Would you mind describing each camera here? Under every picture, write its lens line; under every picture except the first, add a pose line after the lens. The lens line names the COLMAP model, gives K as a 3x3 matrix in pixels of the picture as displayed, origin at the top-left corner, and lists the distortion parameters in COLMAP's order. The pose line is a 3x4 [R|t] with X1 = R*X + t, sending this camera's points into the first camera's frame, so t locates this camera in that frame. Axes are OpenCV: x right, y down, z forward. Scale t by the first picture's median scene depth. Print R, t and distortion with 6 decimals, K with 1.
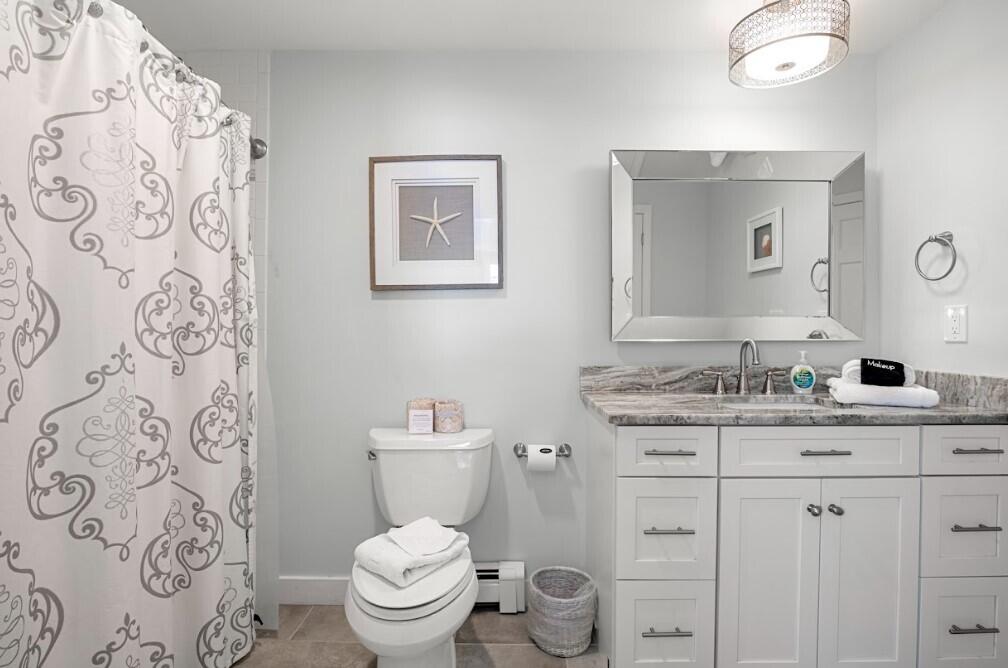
lens RADIAL K [[479.1, 0, 504.3], [0, 479.1, 337.1], [0, 0, 1]] dist [-0.021564, 0.000579]
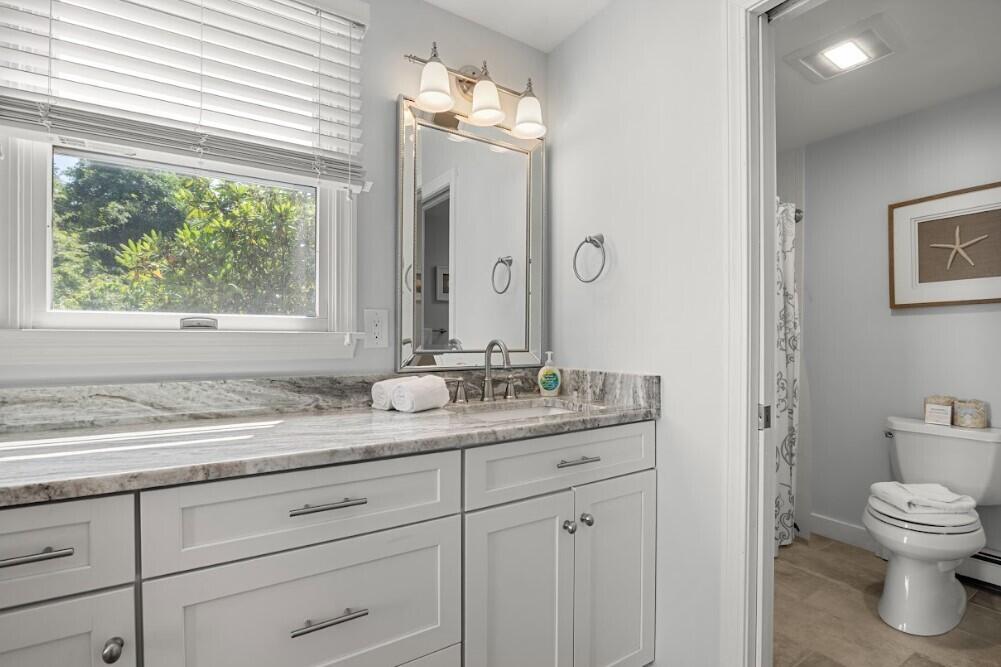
lens RADIAL K [[475.8, 0, 503.0], [0, 475.8, 342.3], [0, 0, 1]] dist [-0.021564, 0.000579]
pose [[0.548825, 0.005287, -0.835921, 0.237677], [-0.007379, 0.999972, 0.001479, -0.002033], [0.835905, 0.005357, 0.548848, -0.656155]]
